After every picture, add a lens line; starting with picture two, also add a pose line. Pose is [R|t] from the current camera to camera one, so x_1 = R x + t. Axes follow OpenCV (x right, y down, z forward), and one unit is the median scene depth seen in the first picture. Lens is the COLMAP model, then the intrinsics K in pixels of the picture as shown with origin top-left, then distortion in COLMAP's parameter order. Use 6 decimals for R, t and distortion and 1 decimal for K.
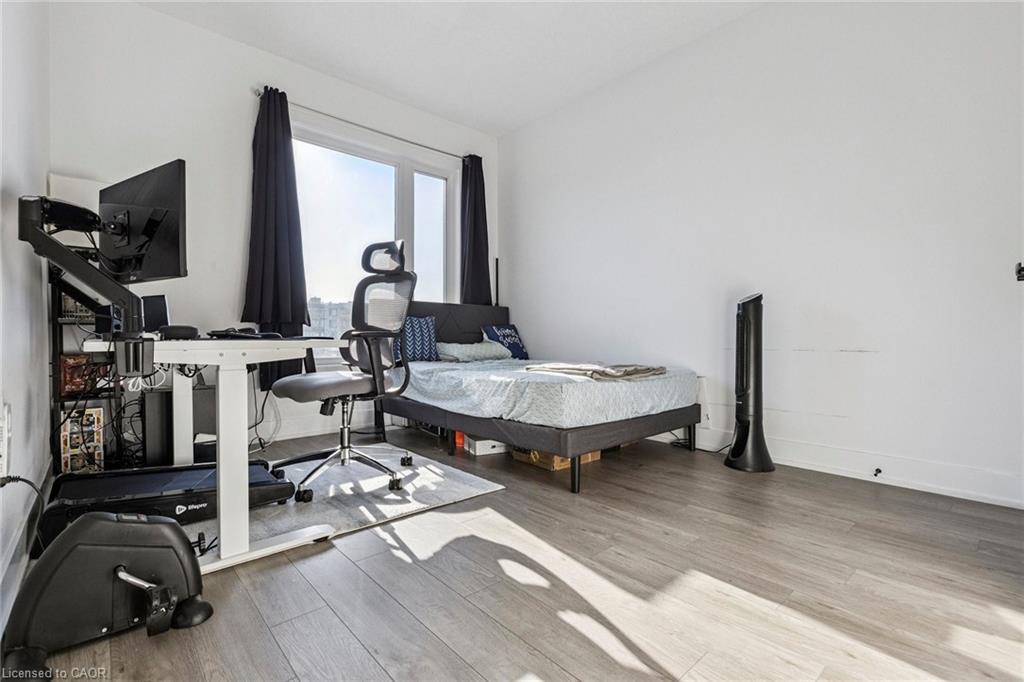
lens RADIAL K [[465.1, 0, 514.1], [0, 465.1, 338.6], [0, 0, 1]] dist [0.001780, -0.000155]
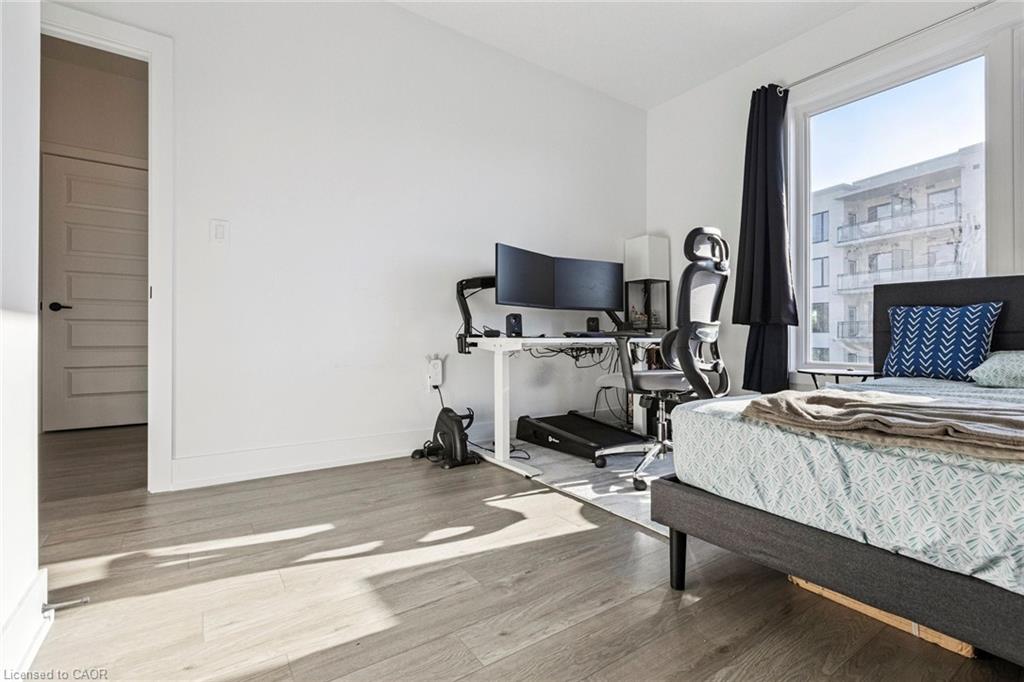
lens RADIAL K [[465.1, 0, 514.1], [0, 465.1, 338.6], [0, 0, 1]] dist [0.001780, -0.000155]
pose [[-0.121627, 0.002228, -0.992573, 0.961286], [-0.009049, 0.999953, 0.003354, 0.001129], [0.992535, 0.009390, -0.121602, 1.073462]]
